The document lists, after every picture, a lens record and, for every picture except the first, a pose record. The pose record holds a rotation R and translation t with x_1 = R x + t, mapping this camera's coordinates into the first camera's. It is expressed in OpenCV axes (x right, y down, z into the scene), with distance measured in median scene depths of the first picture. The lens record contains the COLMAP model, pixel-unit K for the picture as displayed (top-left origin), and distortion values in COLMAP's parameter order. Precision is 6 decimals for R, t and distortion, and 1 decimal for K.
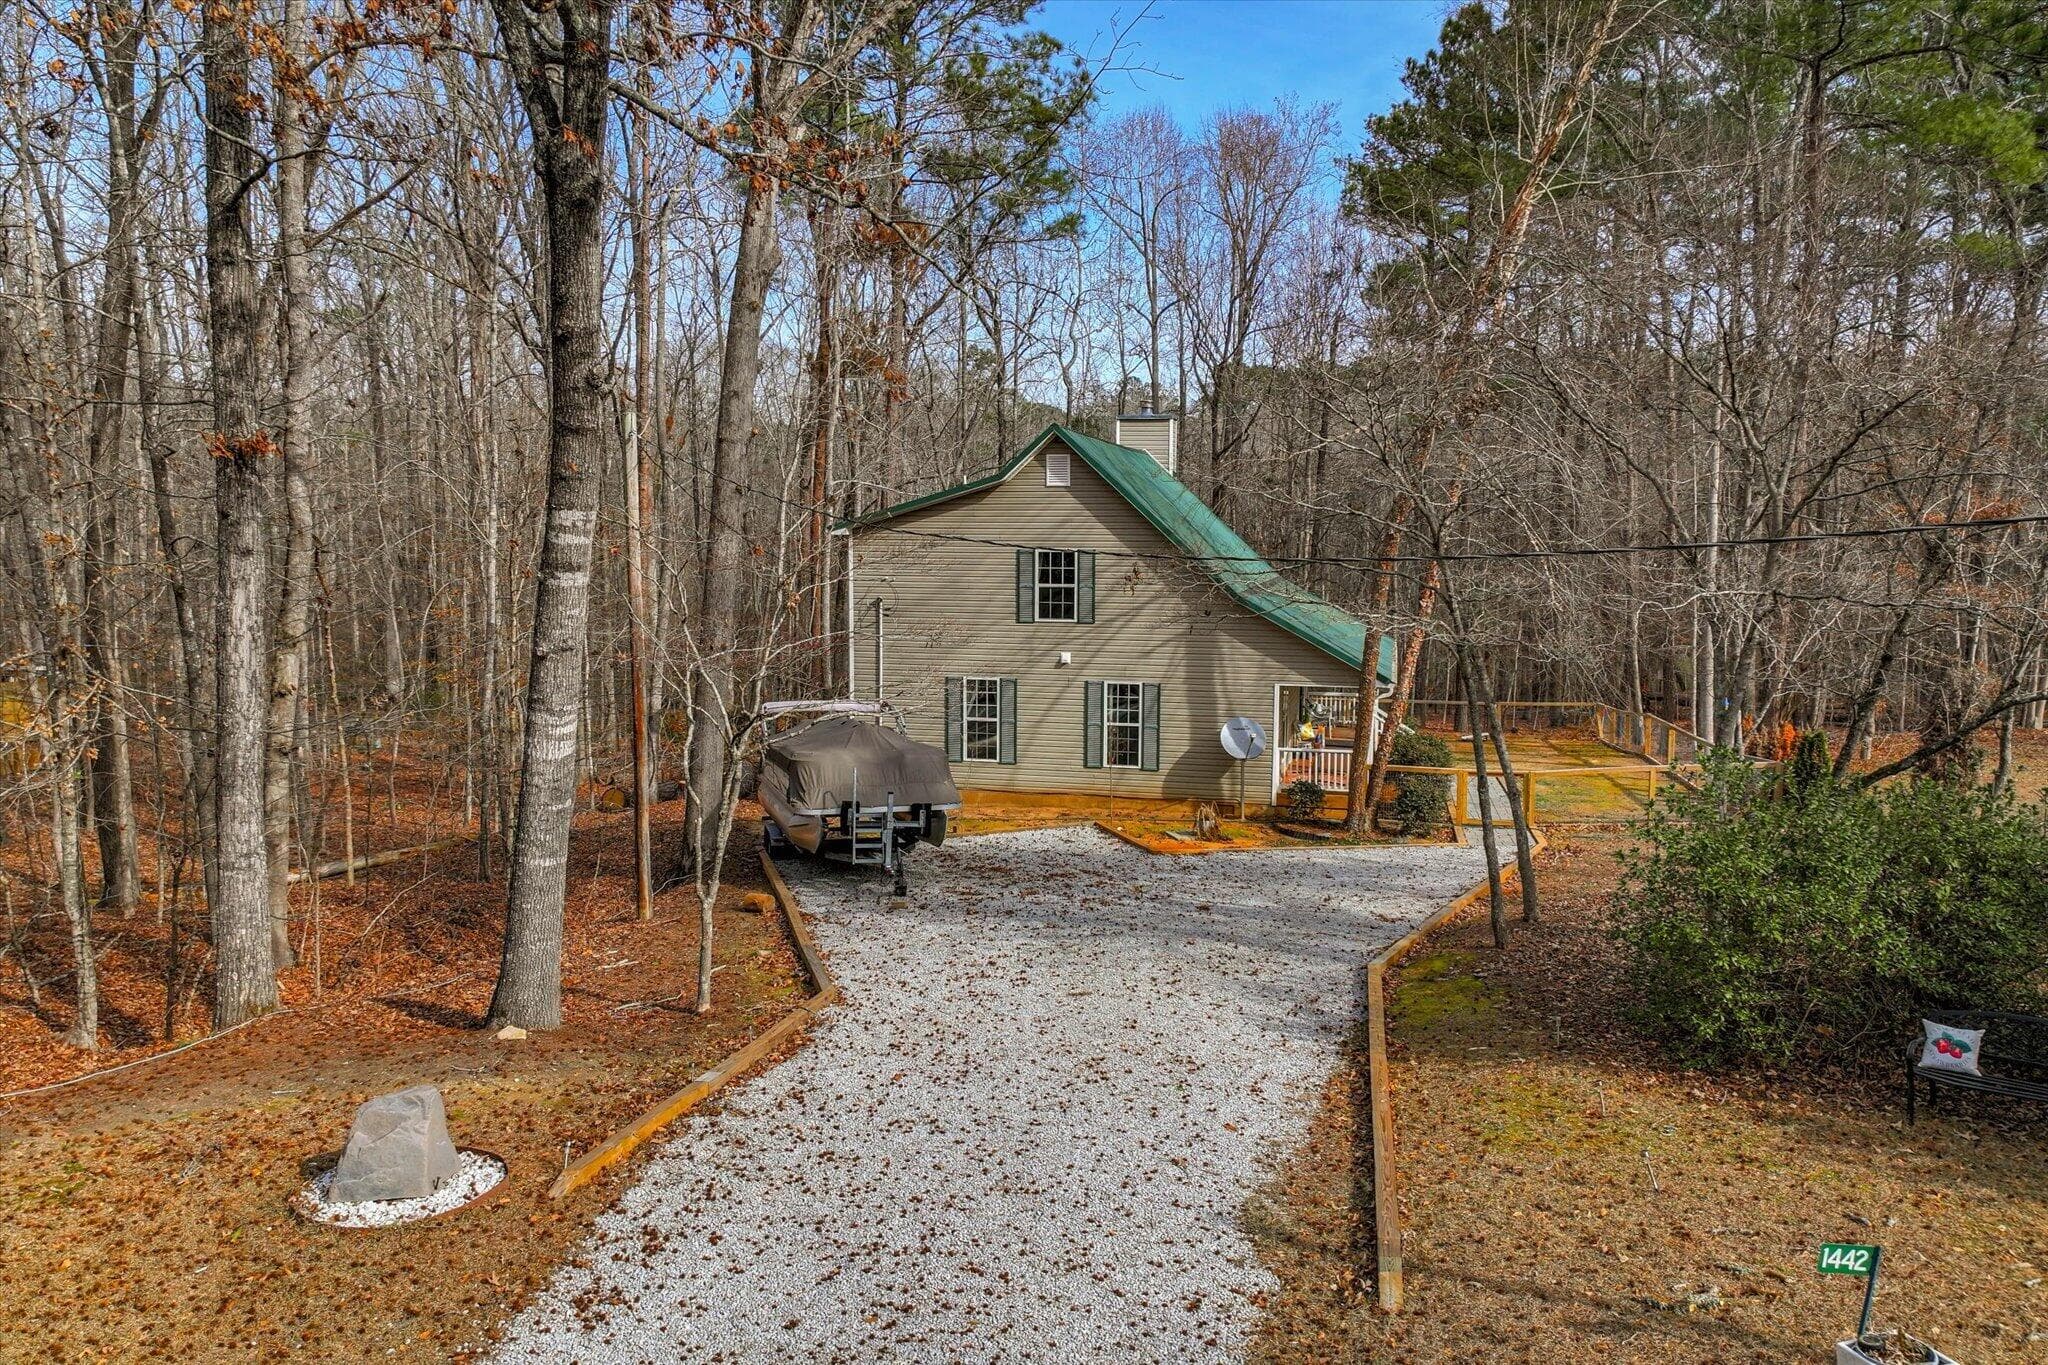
lens RADIAL K [[1428.6, 0, 1024.0], [0, 1428.6, 682.5], [0, 0, 1]] dist [0.003281, 0.002632]
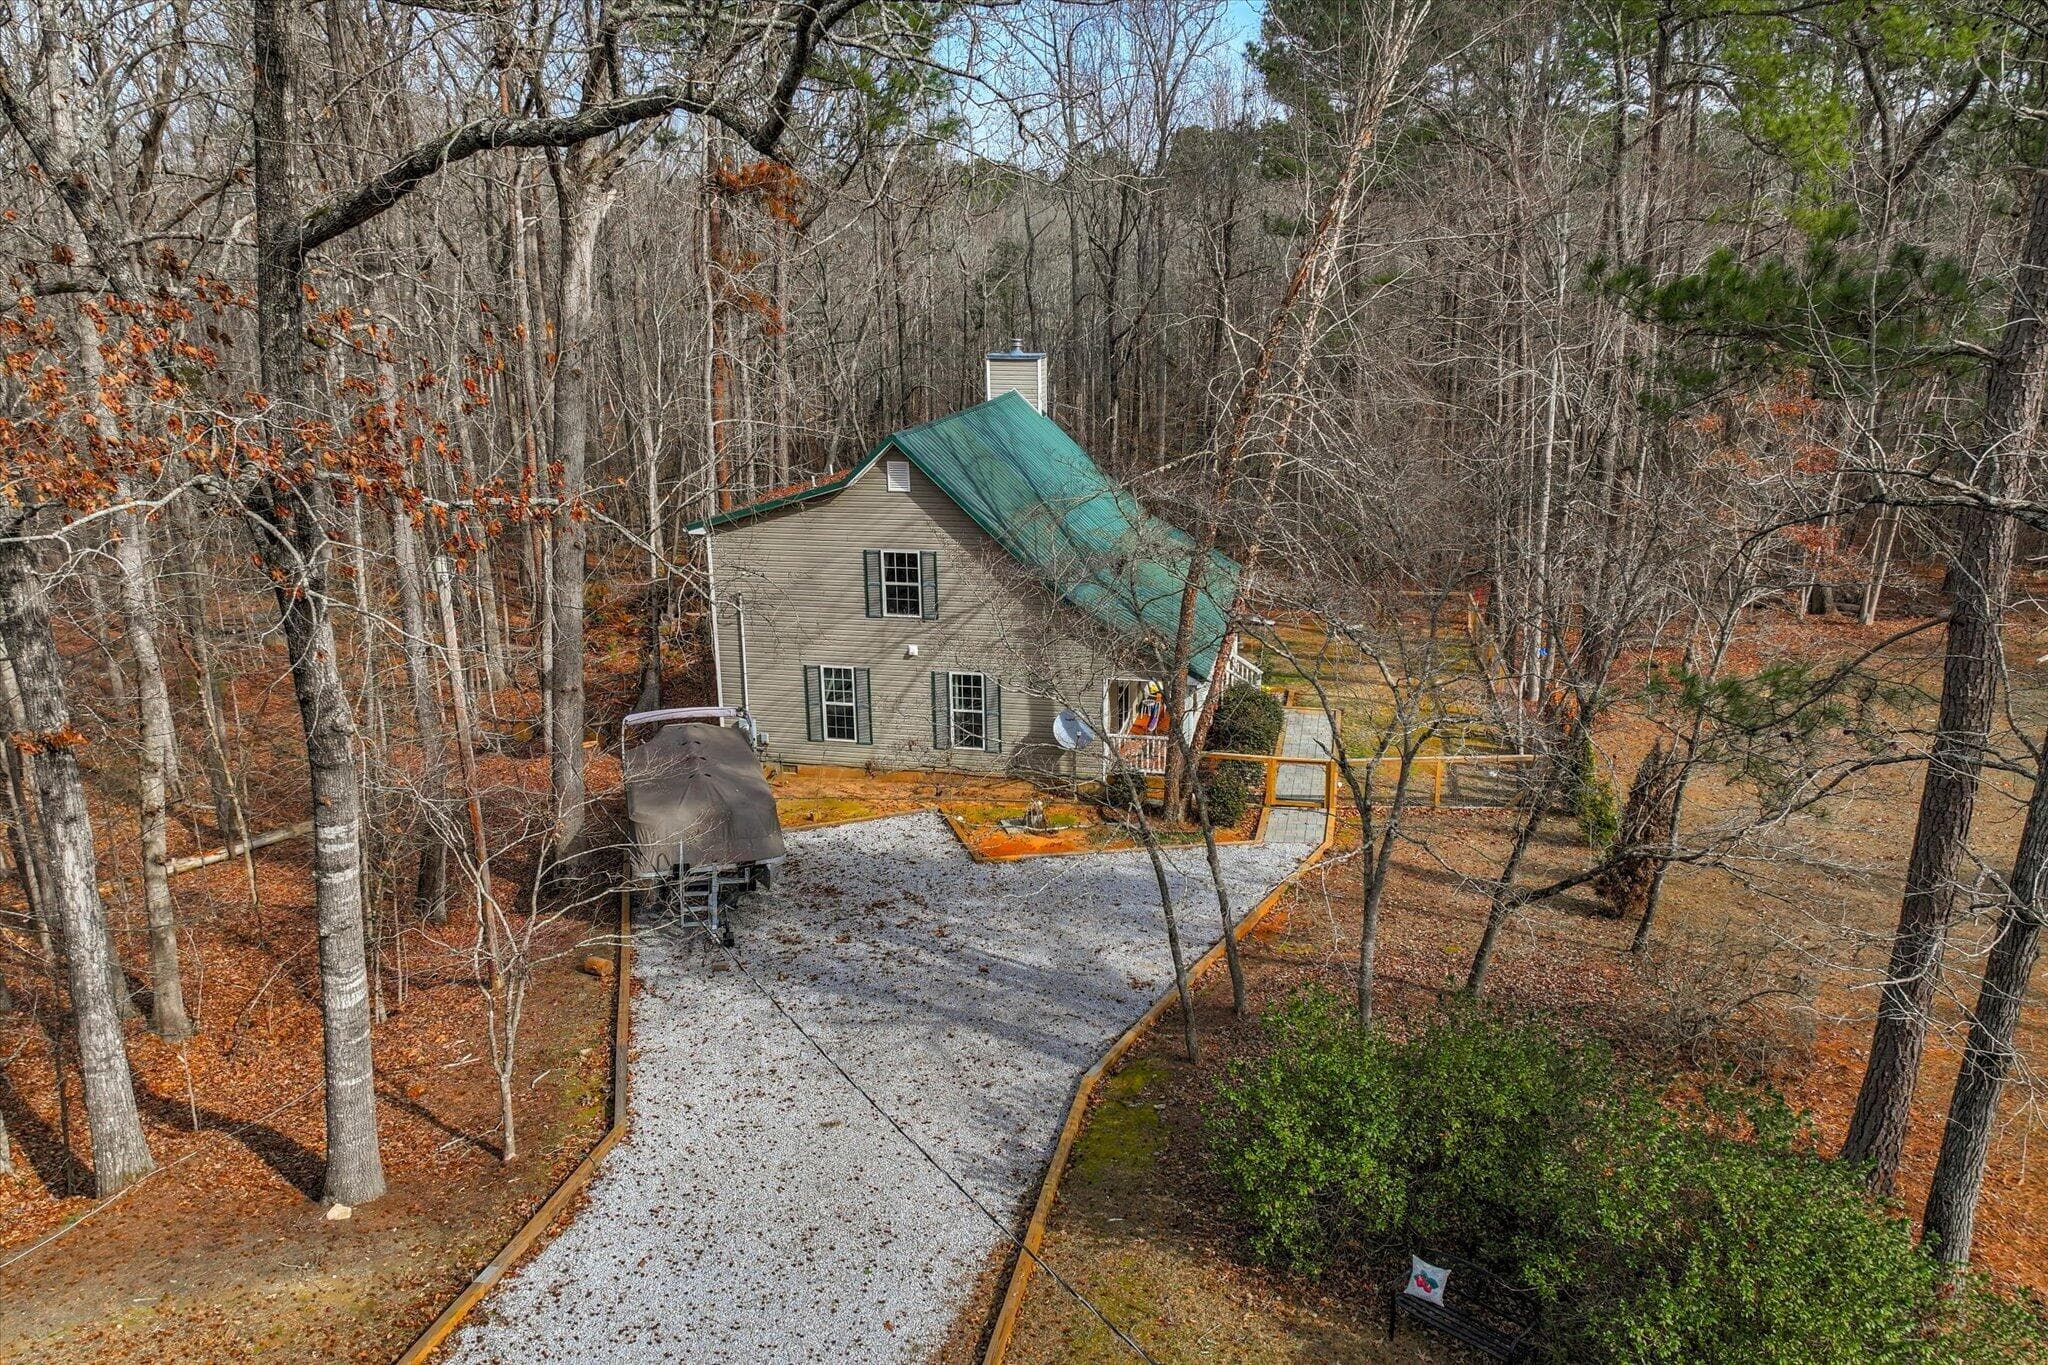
lens RADIAL K [[1428.6, 0, 1024.0], [0, 1428.6, 682.5], [0, 0, 1]] dist [0.003281, 0.002632]
pose [[0.999702, -0.021299, 0.011944, 0.105991], [0.018883, 0.984398, 0.174940, -0.191905], [-0.015484, -0.174662, 0.984507, -0.063836]]
